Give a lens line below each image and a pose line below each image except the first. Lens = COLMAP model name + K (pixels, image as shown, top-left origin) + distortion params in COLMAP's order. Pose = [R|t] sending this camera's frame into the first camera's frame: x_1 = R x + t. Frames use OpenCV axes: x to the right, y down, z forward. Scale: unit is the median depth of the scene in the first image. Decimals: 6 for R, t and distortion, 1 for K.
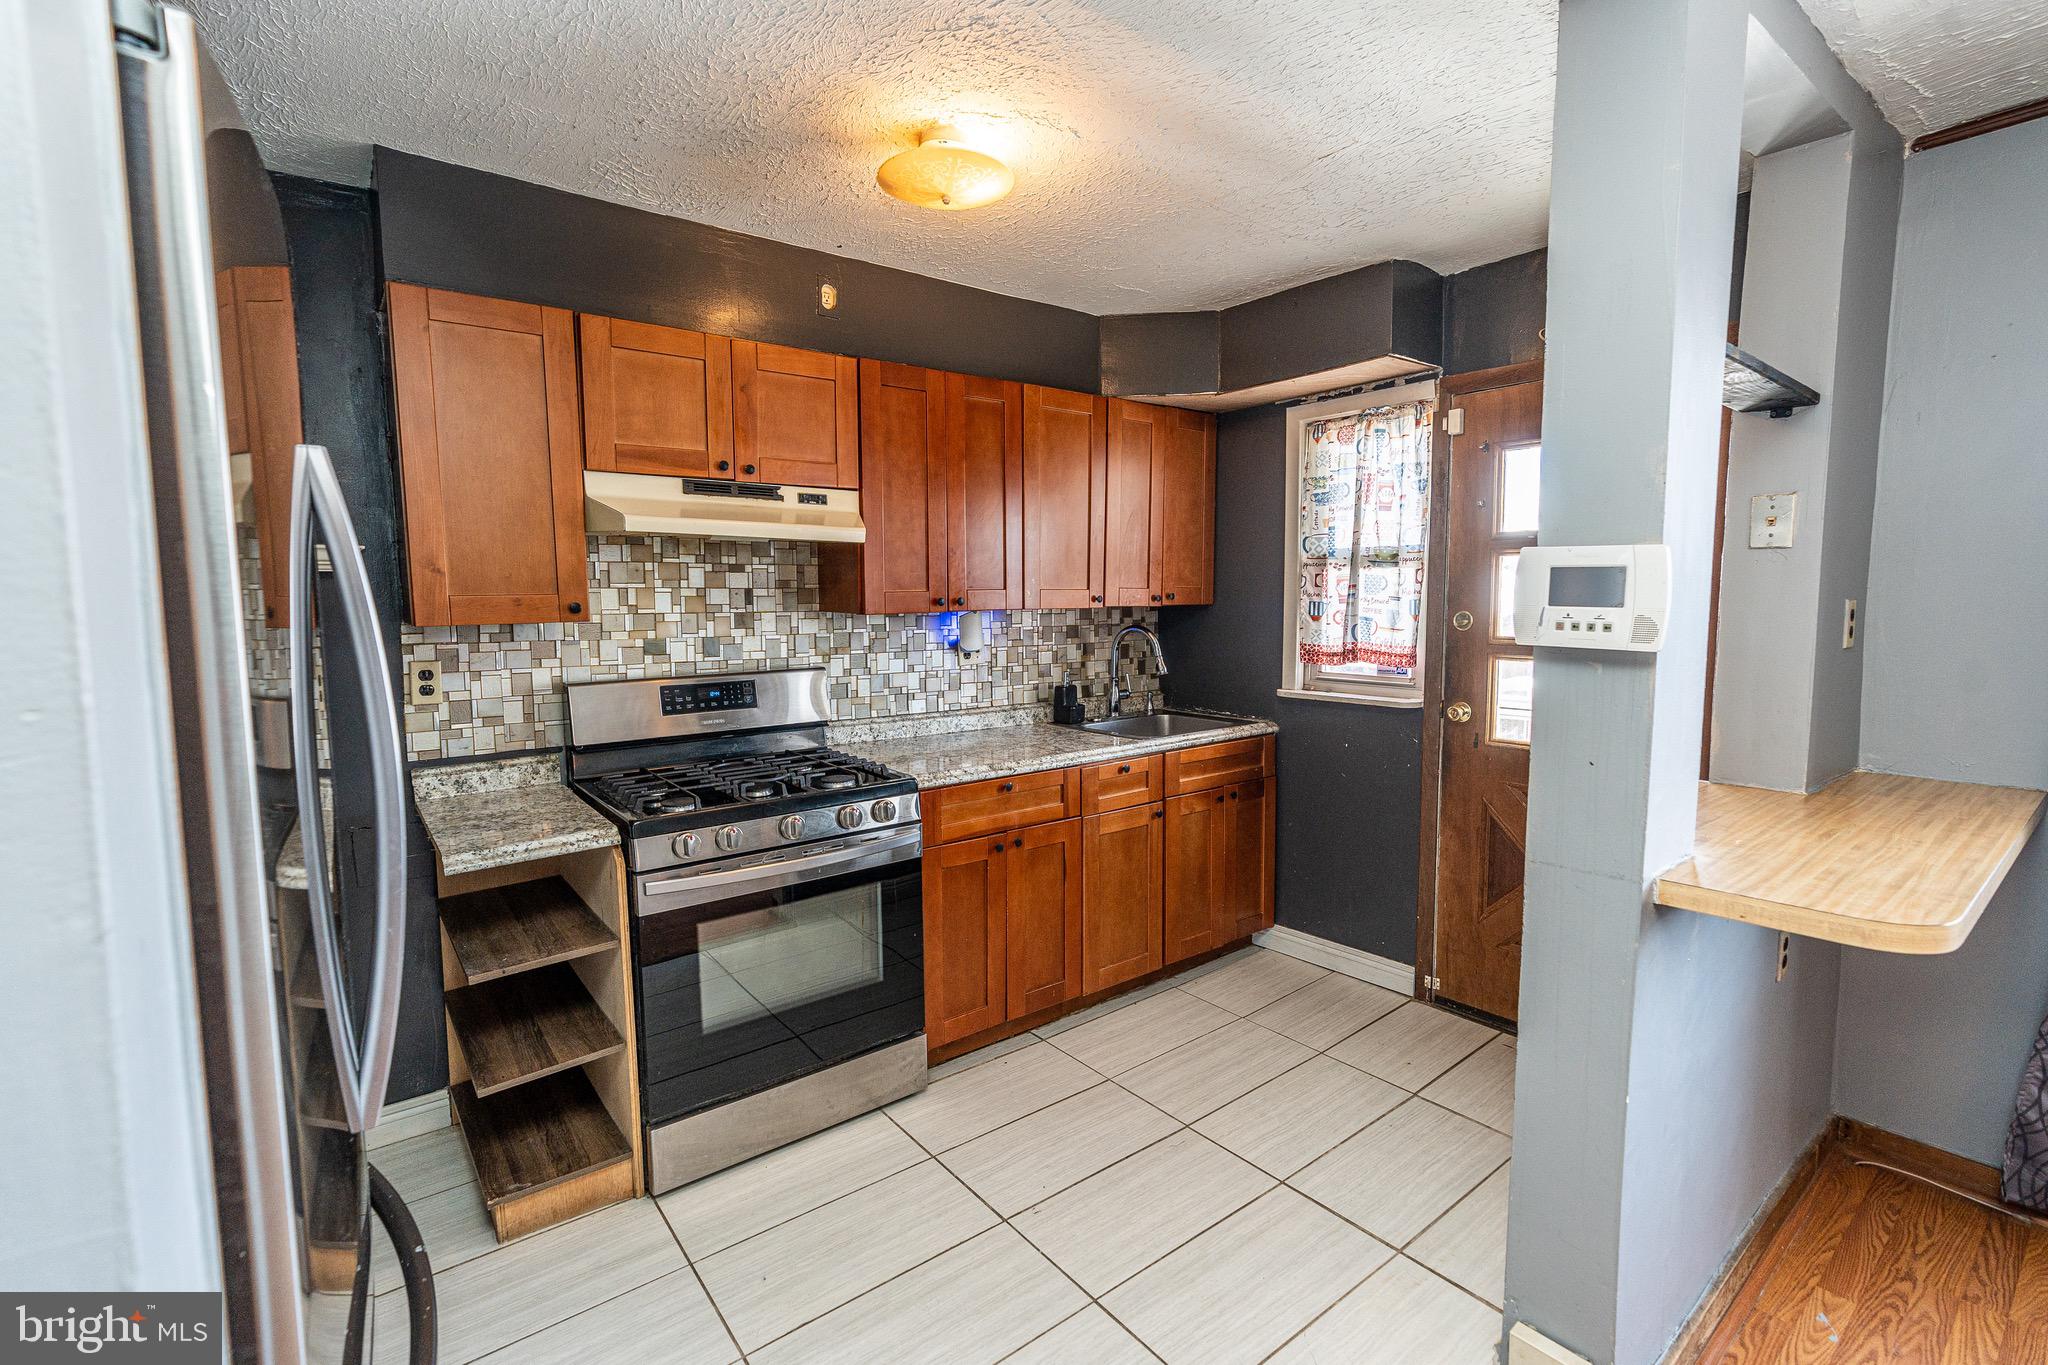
lens RADIAL K [[930.0, 0, 1041.7], [0, 930.0, 680.7], [0, 0, 1]] dist [-0.002605, -0.000007]
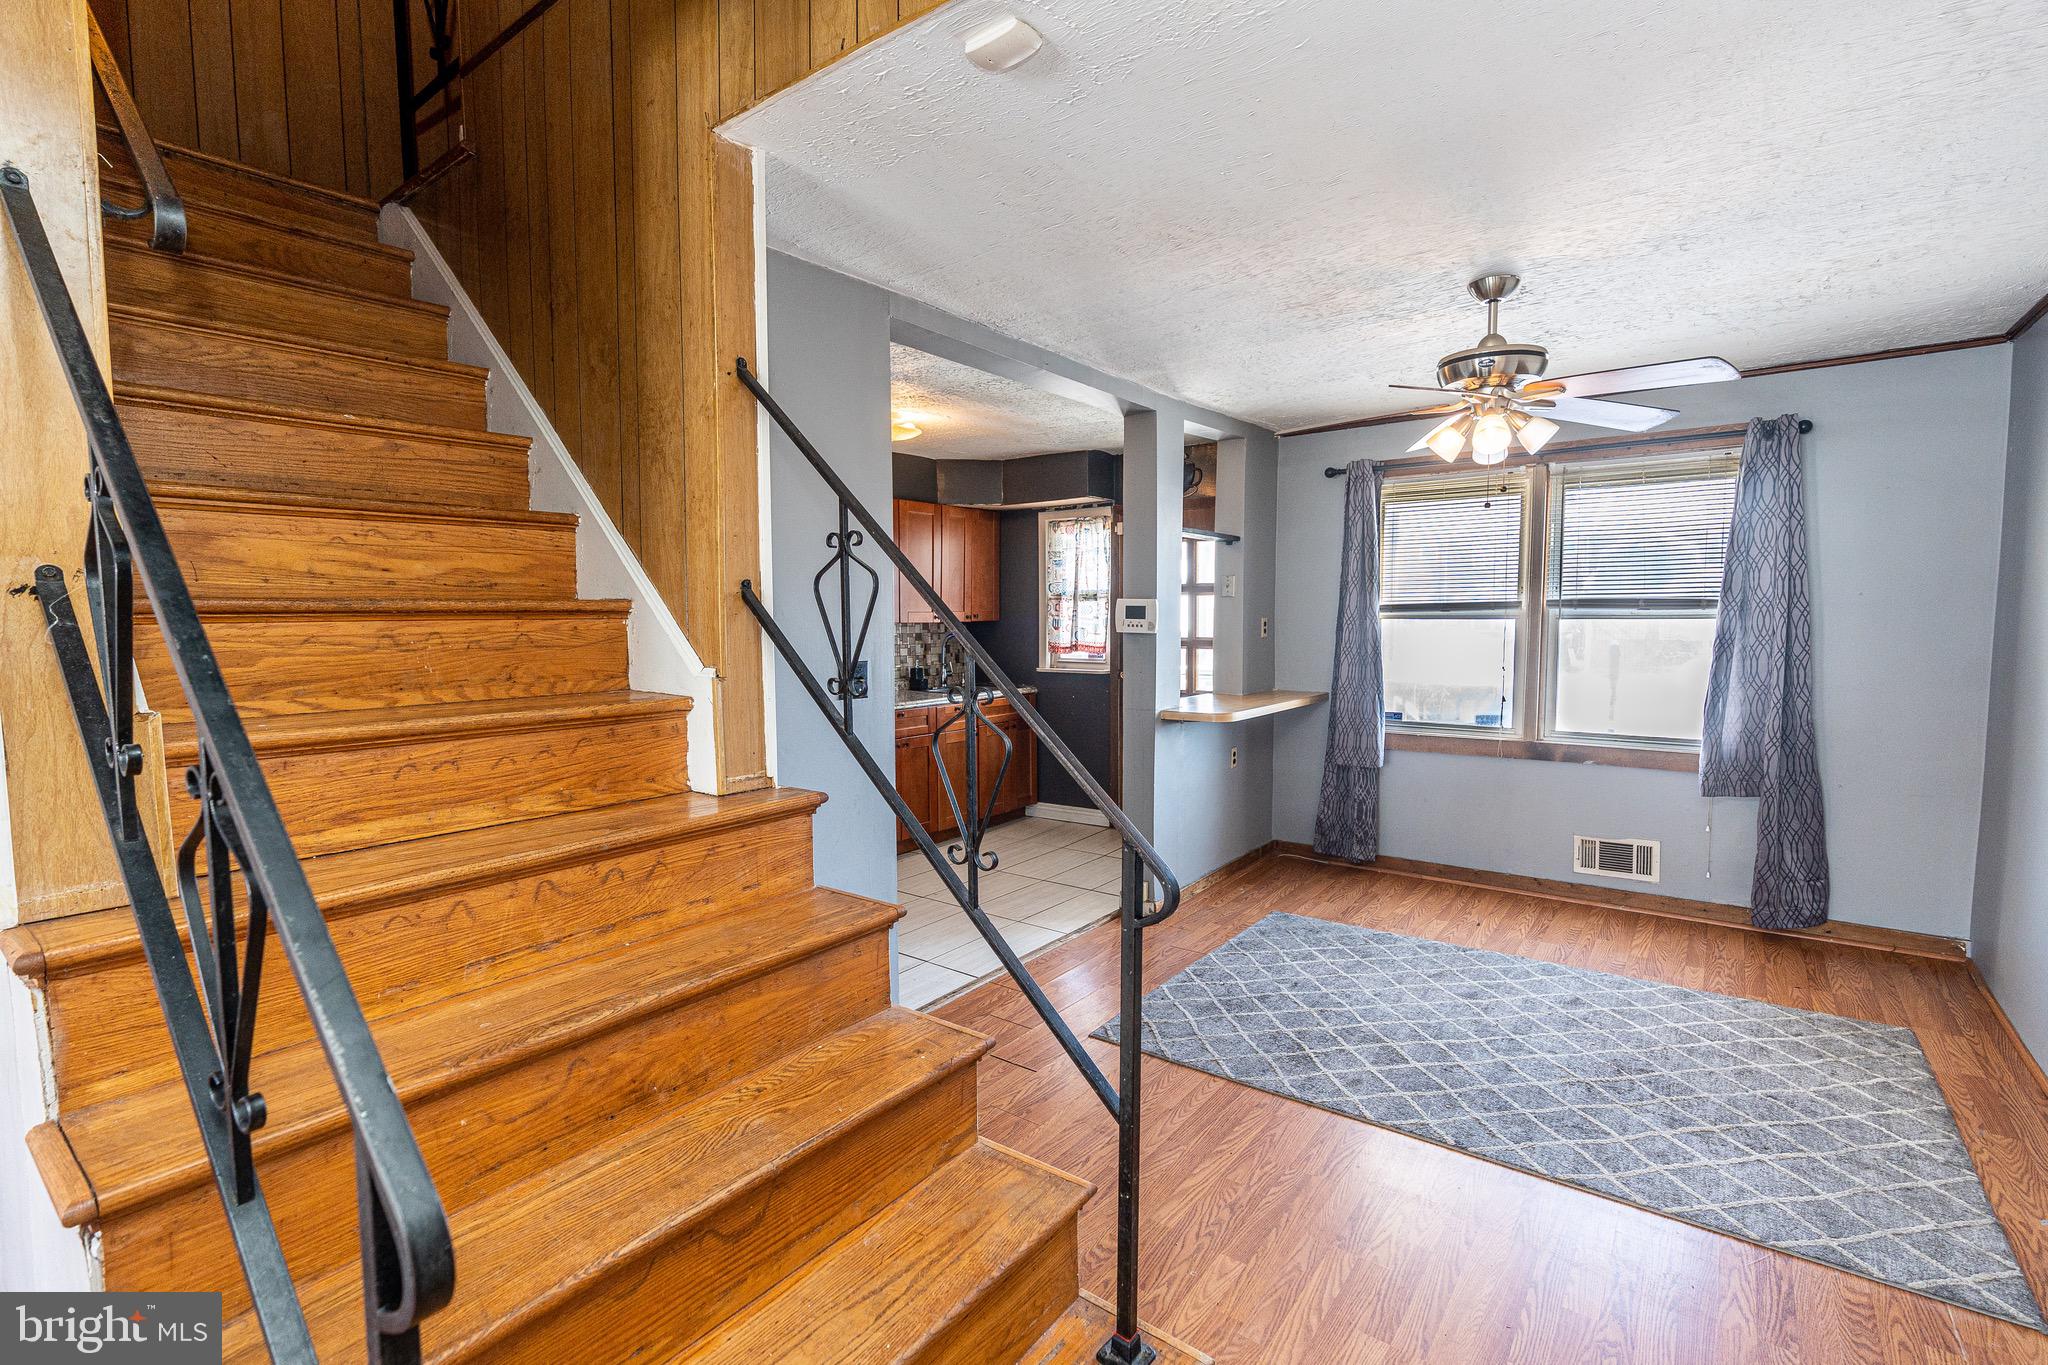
lens RADIAL K [[919.0, 0, 1034.4], [0, 919.0, 682.4], [0, 0, 1]] dist [-0.000137, -0.000087]
pose [[0.968607, -0.015444, 0.248117, -0.235516], [0.020508, 0.999631, -0.017836, 0.084325], [-0.247750, 0.022365, 0.968566, -0.882021]]
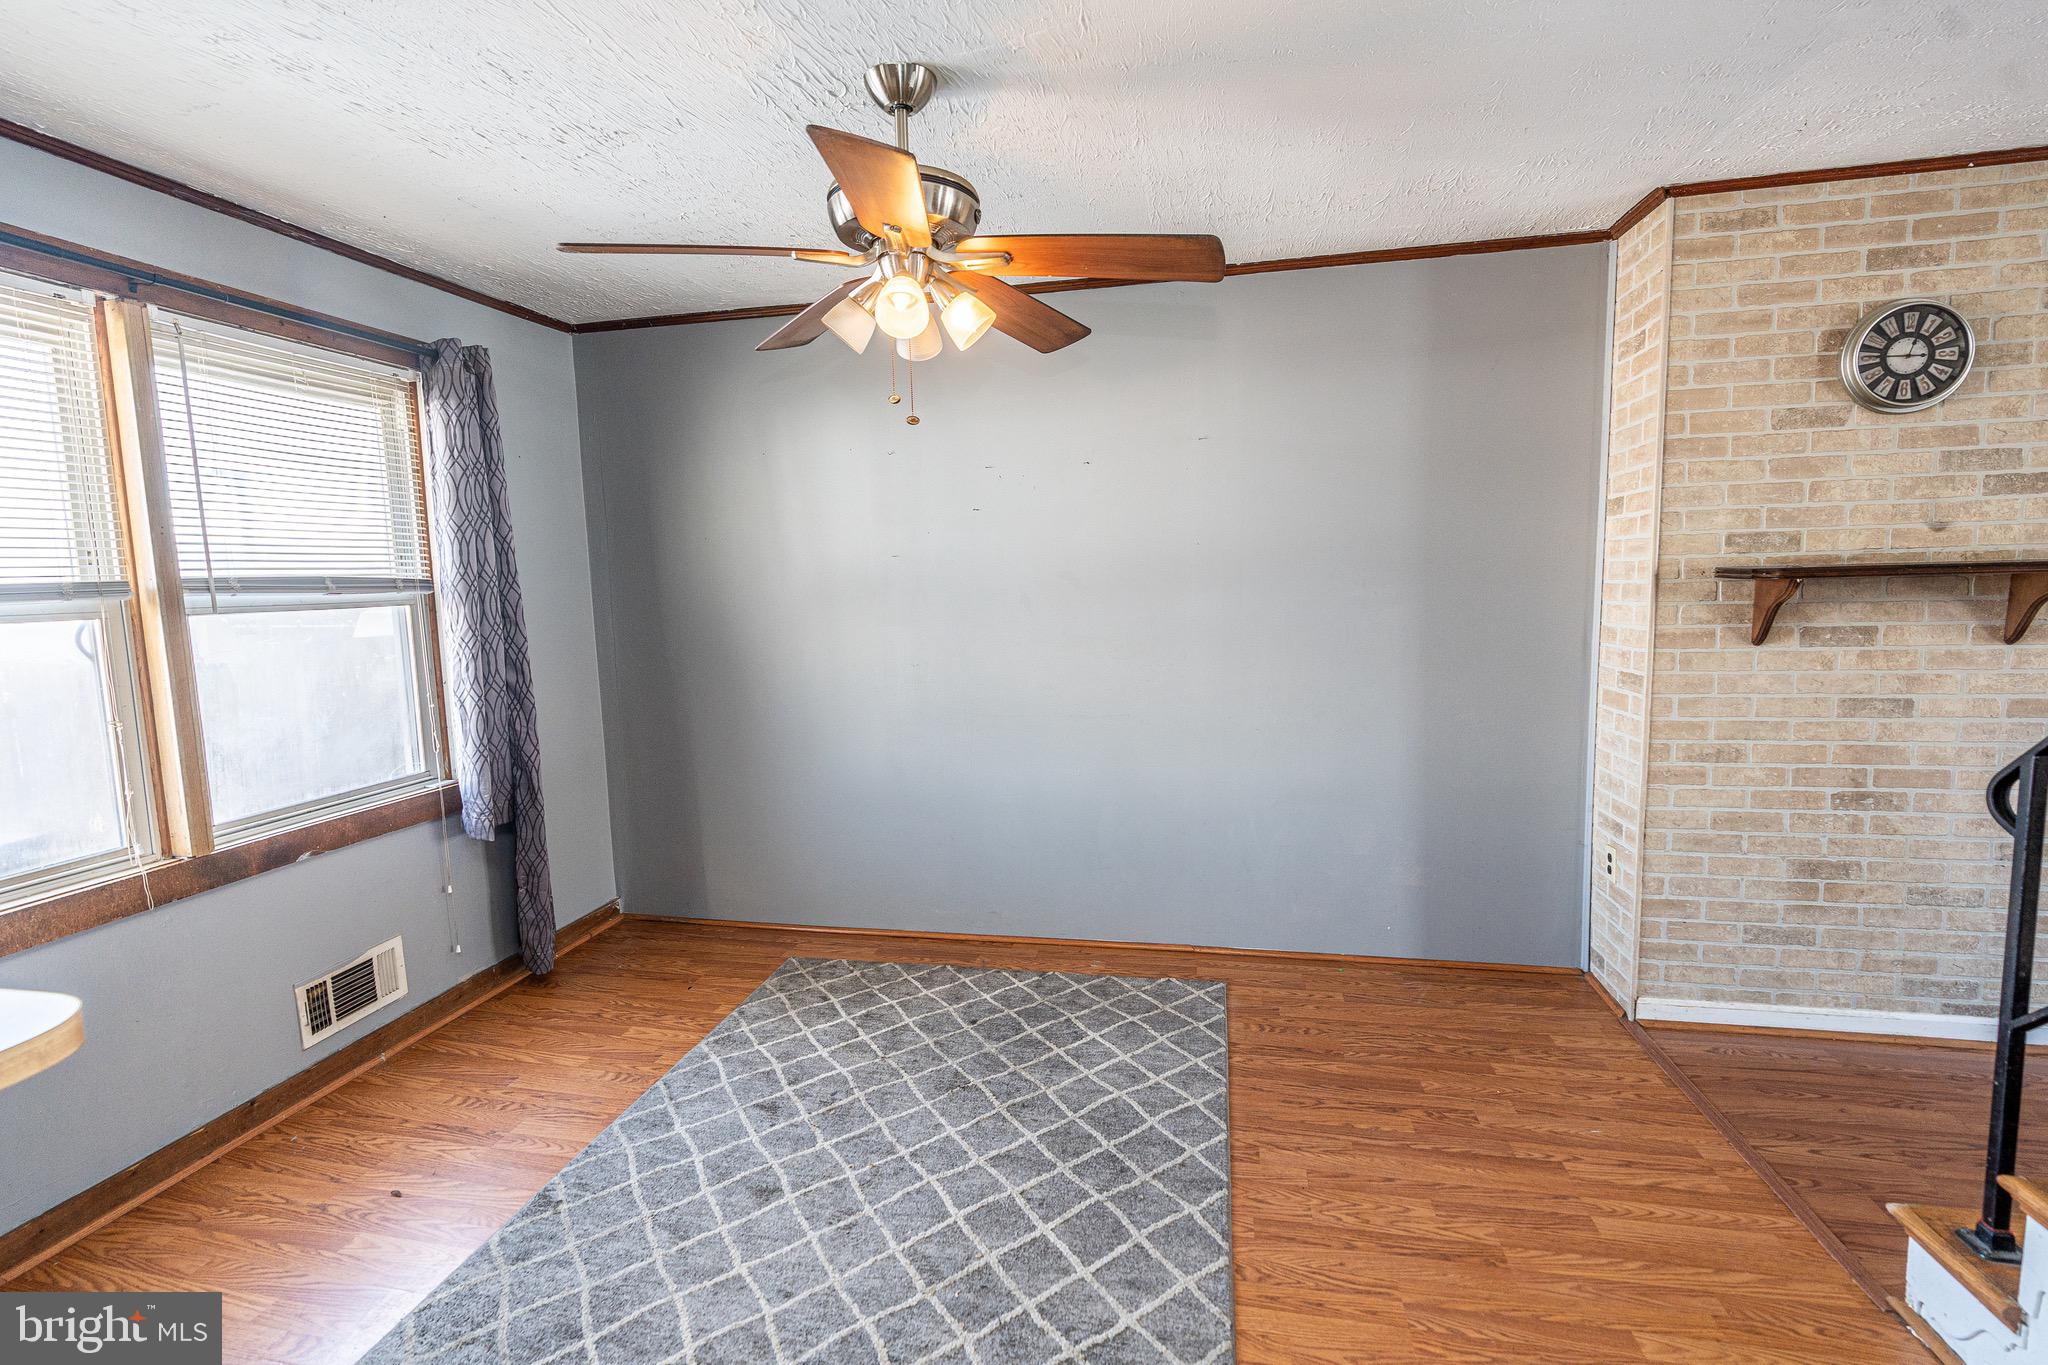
lens RADIAL K [[919.4, 0, 1031.0], [0, 919.4, 680.3], [0, 0, 1]] dist [-0.001854, 0.000757]
pose [[-0.639814, -0.059488, 0.766224, -0.093387], [0.104723, 0.980952, 0.163604, -0.031227], [-0.761361, 0.184917, -0.621398, 0.352109]]
